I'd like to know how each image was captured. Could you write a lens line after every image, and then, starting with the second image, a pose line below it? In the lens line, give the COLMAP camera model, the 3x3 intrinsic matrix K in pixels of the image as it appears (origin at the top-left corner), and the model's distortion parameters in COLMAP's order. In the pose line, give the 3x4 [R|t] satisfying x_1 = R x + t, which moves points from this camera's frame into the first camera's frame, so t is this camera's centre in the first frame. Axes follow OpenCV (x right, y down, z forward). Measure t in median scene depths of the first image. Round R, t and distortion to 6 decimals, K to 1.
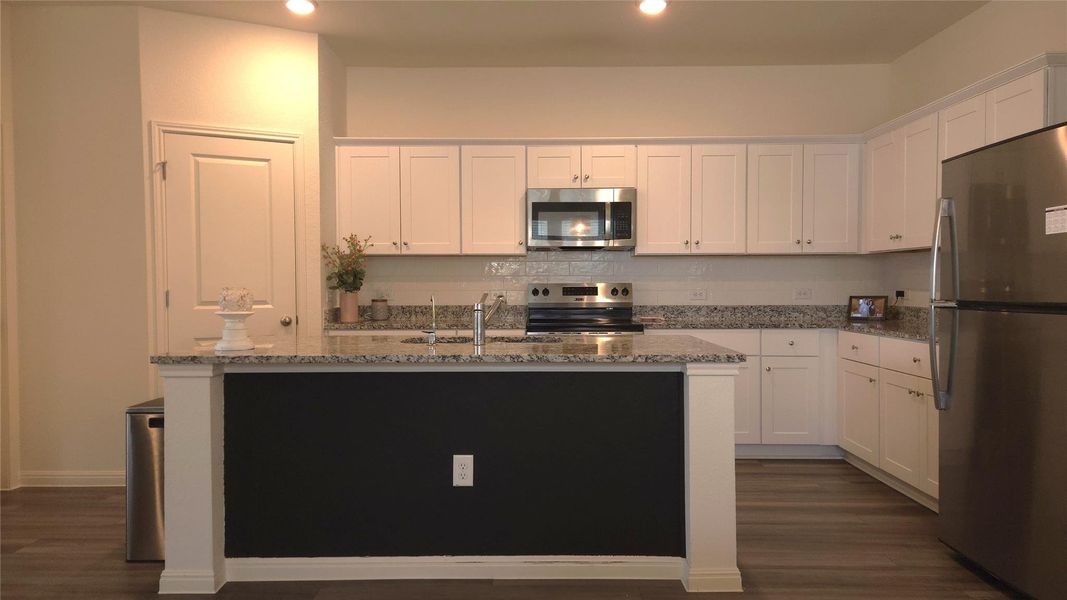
lens RADIAL K [[726.8, 0, 529.0], [0, 726.8, 300.4], [0, 0, 1]] dist [0.072300, -0.000079]
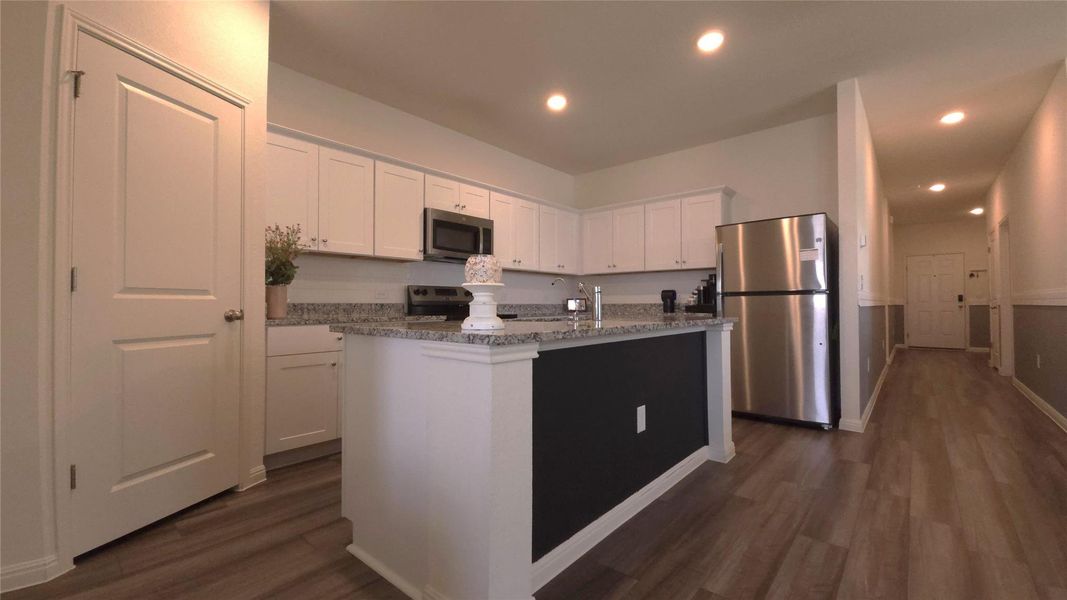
lens RADIAL K [[439.1, 0, 538.3], [0, 439.1, 300.8], [0, 0, 1]] dist [-0.000085, -0.000751]
pose [[0.643829, 0.008704, 0.765120, -0.453574], [0.020657, 0.999373, -0.028752, 0.030552], [-0.764891, 0.034316, 0.643245, 0.383576]]
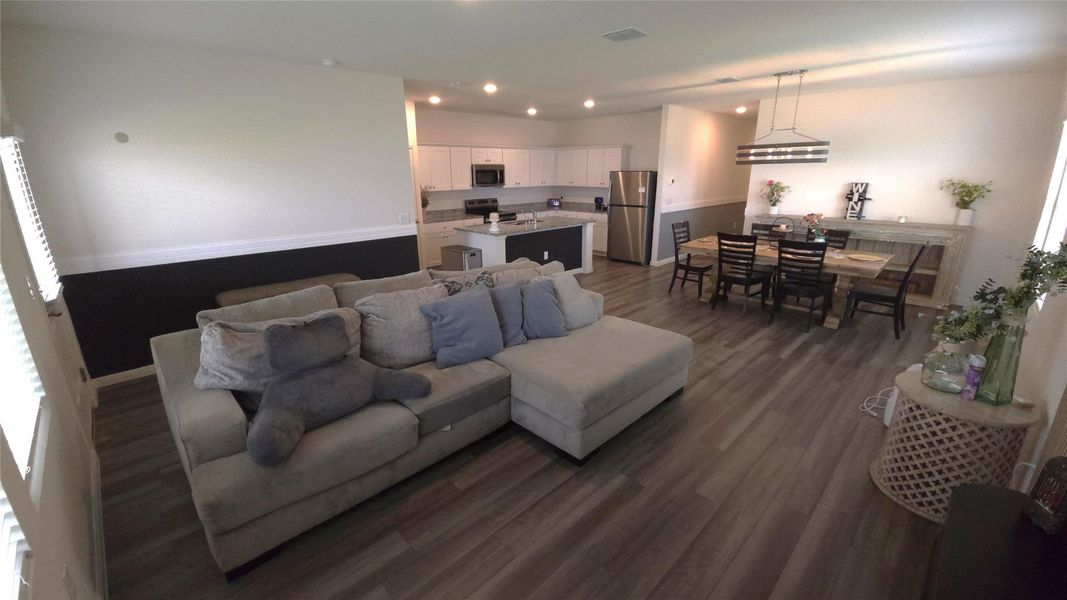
lens RADIAL K [[439.1, 0, 531.1], [0, 439.1, 296.1], [0, 0, 1]] dist [-0.000085, -0.000751]
pose [[0.709194, -0.200917, 0.675778, -1.054010], [0.024619, 0.965006, 0.261071, -0.103318], [-0.704583, -0.168513, 0.689323, -0.357897]]
